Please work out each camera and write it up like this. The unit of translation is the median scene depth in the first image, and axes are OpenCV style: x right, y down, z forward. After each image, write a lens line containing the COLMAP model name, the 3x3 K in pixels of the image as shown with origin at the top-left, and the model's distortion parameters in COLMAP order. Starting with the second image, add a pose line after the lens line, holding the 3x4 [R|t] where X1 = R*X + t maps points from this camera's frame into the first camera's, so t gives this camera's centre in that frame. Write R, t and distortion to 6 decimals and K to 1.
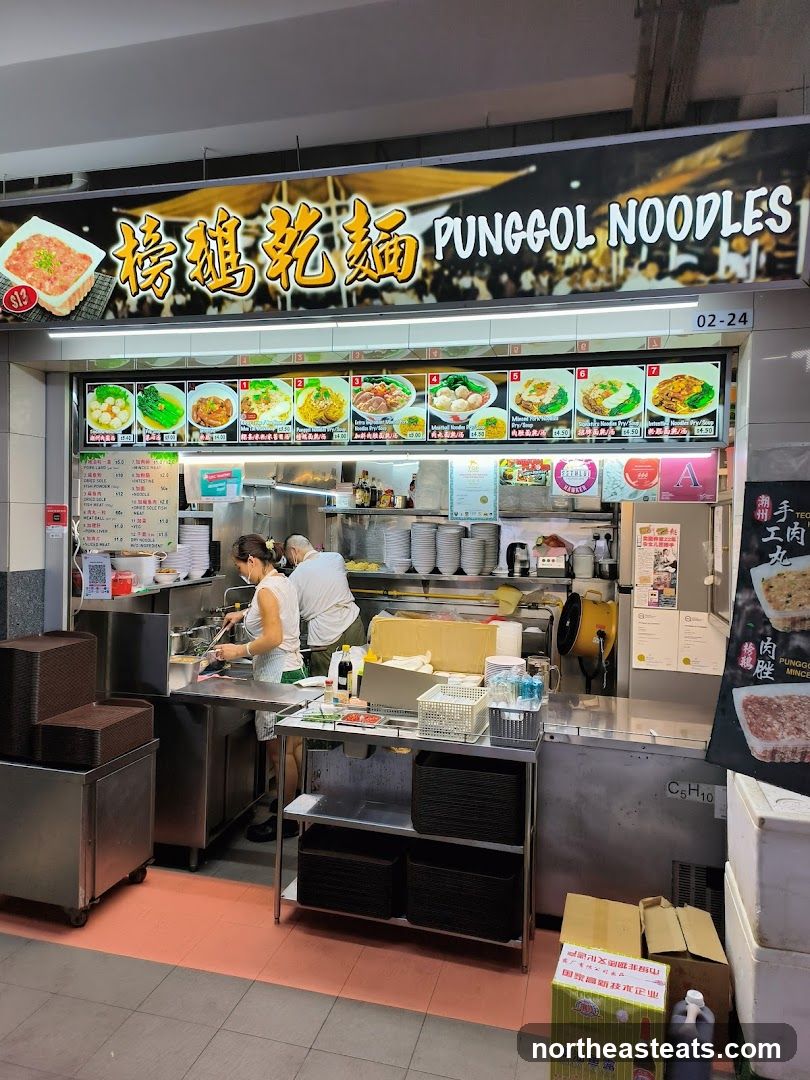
lens RADIAL K [[712.3, 0, 407.6], [0, 712.3, 549.7], [0, 0, 1]] dist [0.040839, -0.008379]
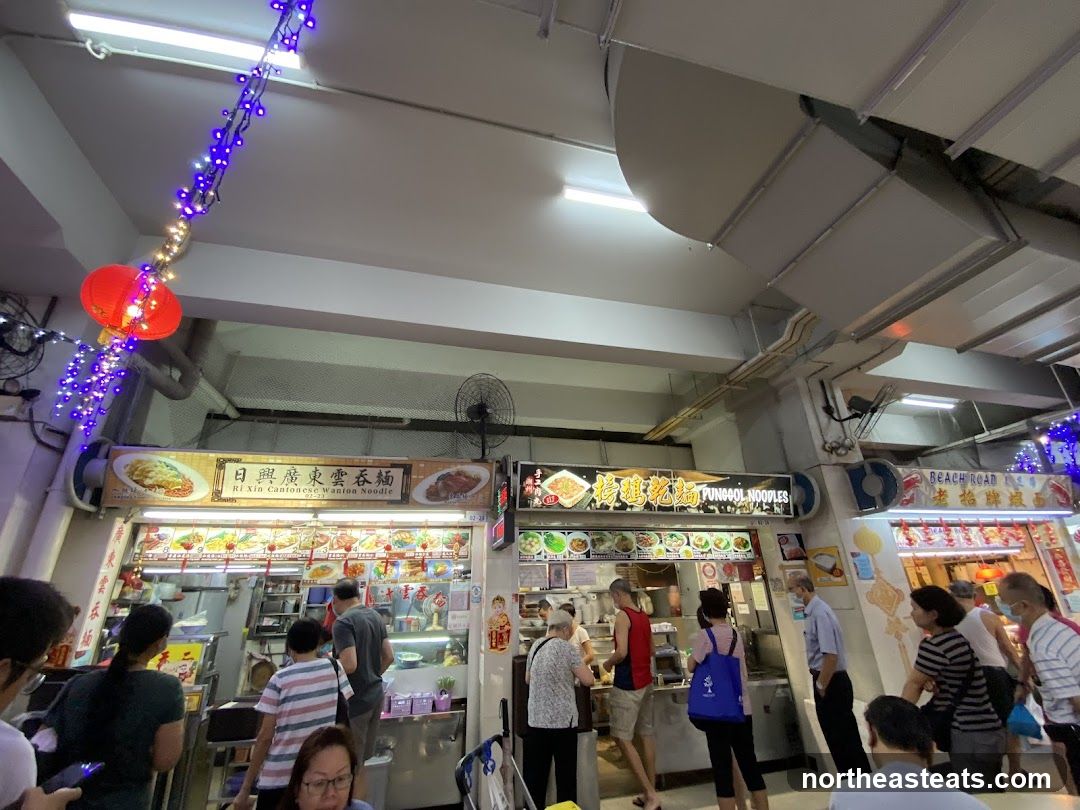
lens RADIAL K [[390.2, 0, 550.1], [0, 390.2, 409.1], [0, 0, 1]] dist [0.025387, -0.000068]
pose [[0.882022, 0.162087, 0.442453, -1.214636], [0.059906, 0.892785, -0.446483, -0.029579], [-0.467385, 0.420313, 0.777746, -0.164182]]
